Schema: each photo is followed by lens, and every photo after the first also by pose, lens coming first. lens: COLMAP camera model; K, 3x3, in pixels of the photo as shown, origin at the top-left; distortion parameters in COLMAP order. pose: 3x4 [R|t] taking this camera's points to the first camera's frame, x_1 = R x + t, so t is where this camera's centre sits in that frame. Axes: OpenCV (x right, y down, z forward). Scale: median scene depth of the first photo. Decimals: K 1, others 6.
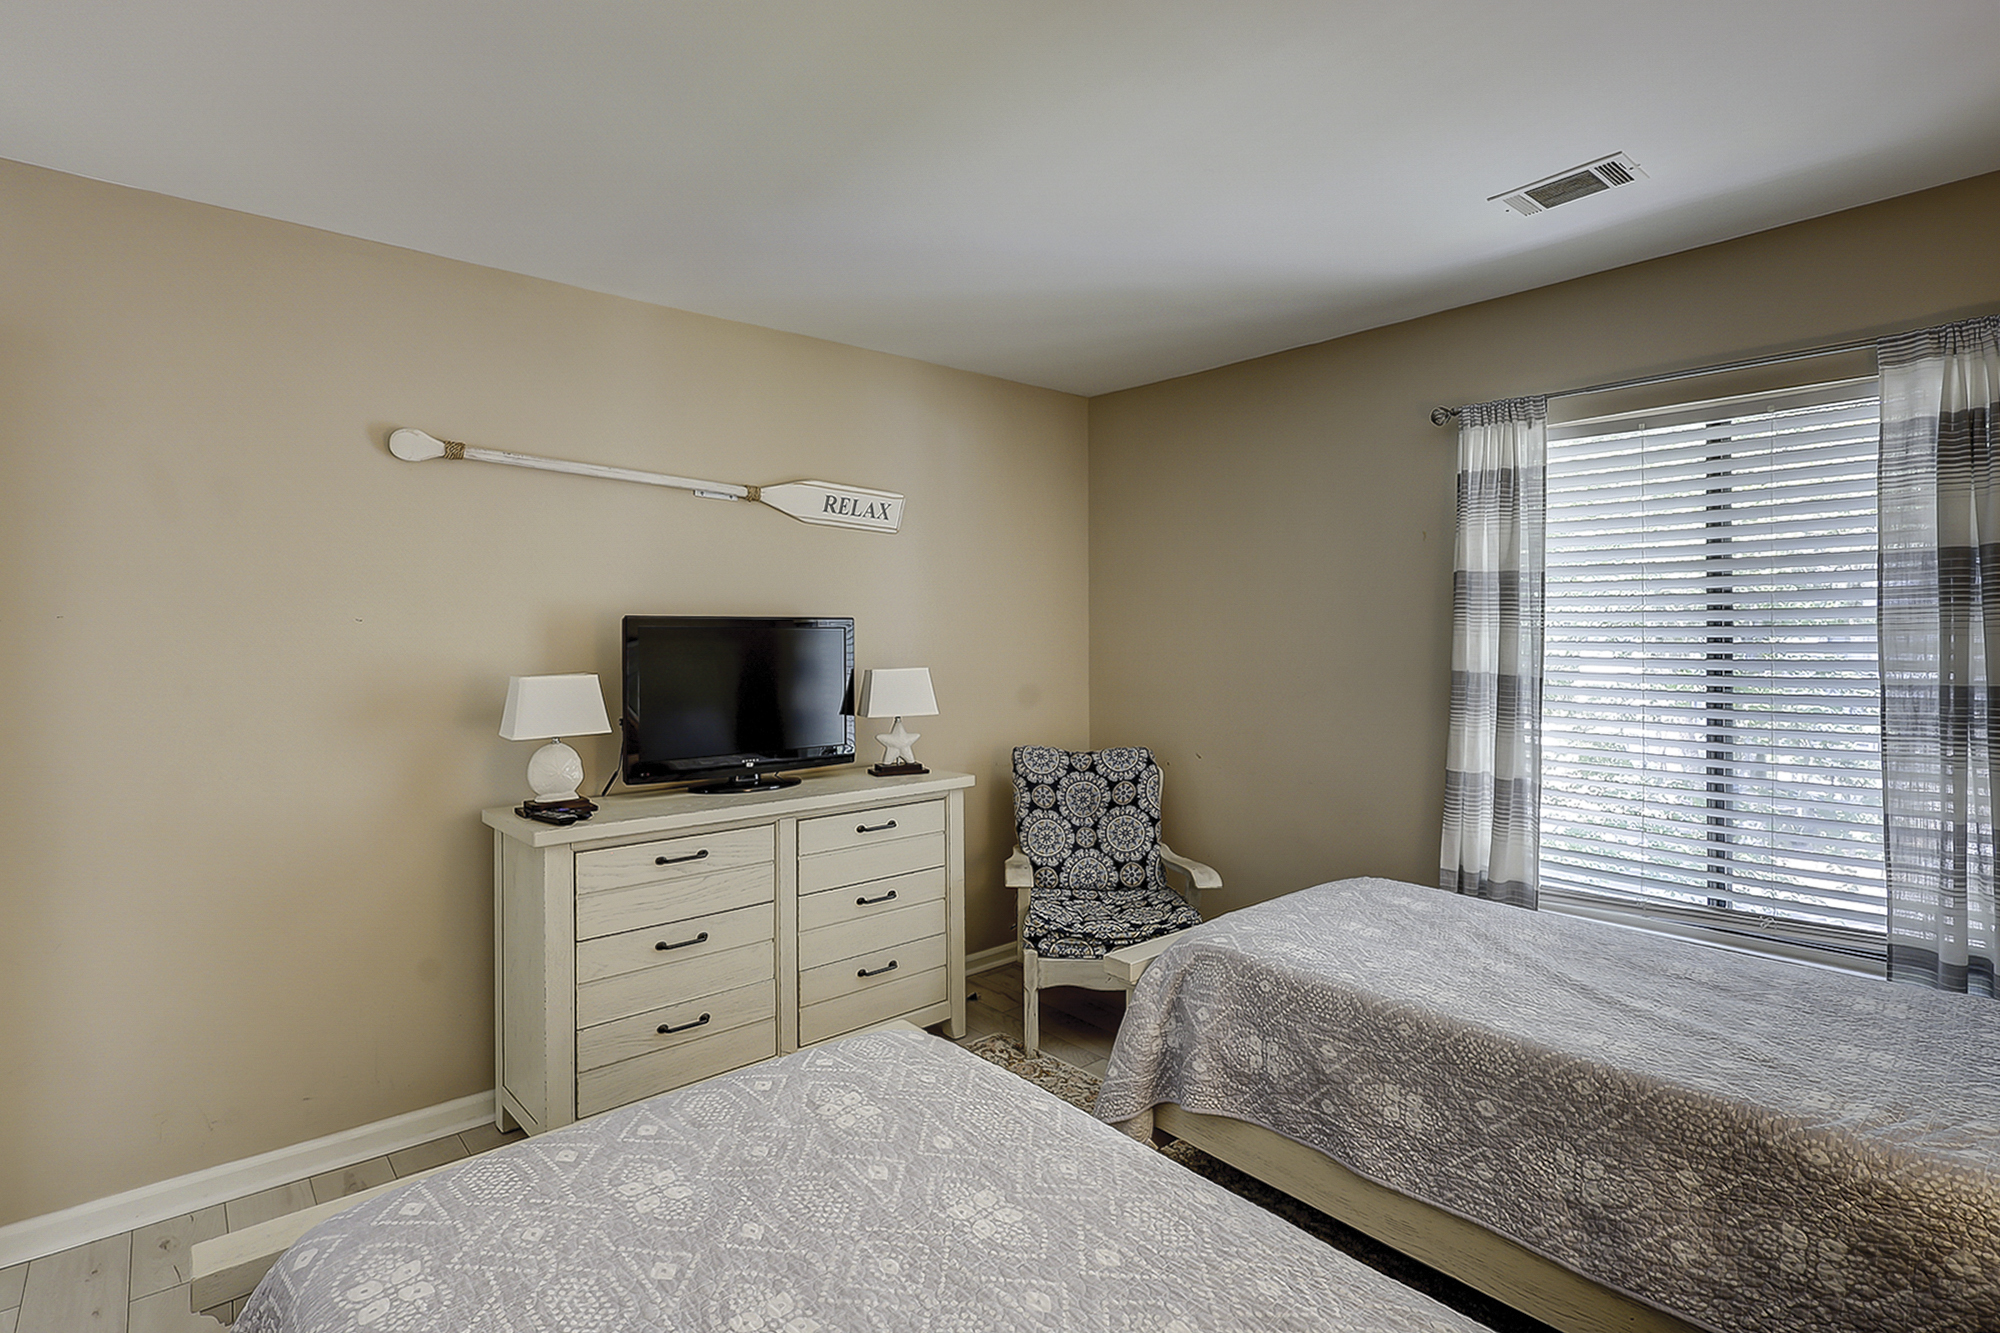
lens RADIAL K [[970.3, 0, 998.2], [0, 970.3, 643.1], [0, 0, 1]] dist [-0.004395, -0.000899]
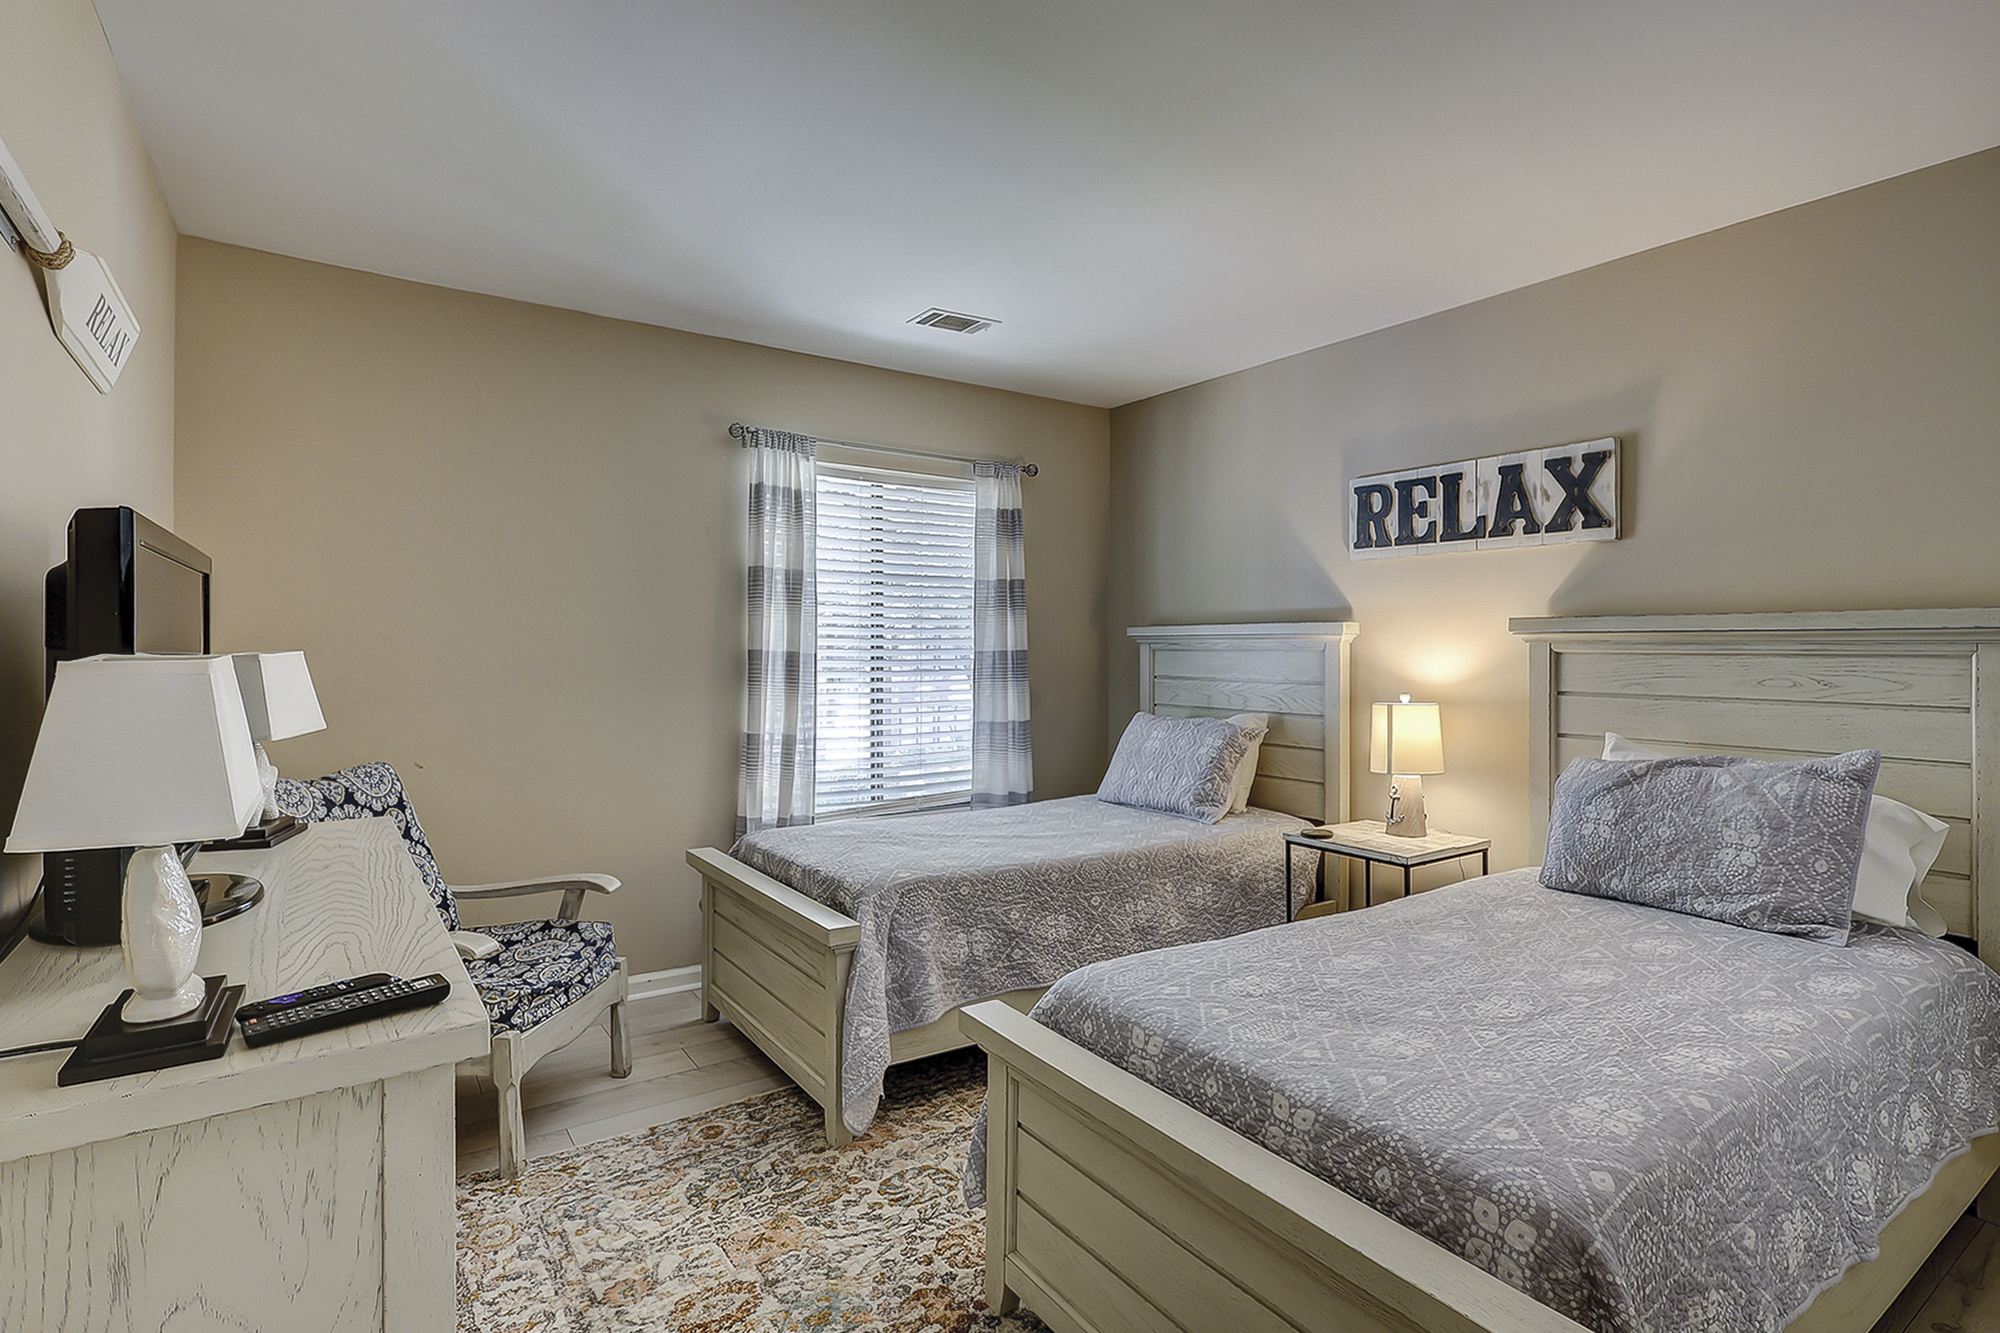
lens RADIAL K [[974.9, 0, 990.5], [0, 974.9, 657.1], [0, 0, 1]] dist [-0.000736, 0.000191]
pose [[0.117891, -0.010140, 0.992975, -0.906205], [0.002985, 0.999947, 0.009857, 0.035709], [-0.993022, 0.001802, 0.117915, 0.759673]]
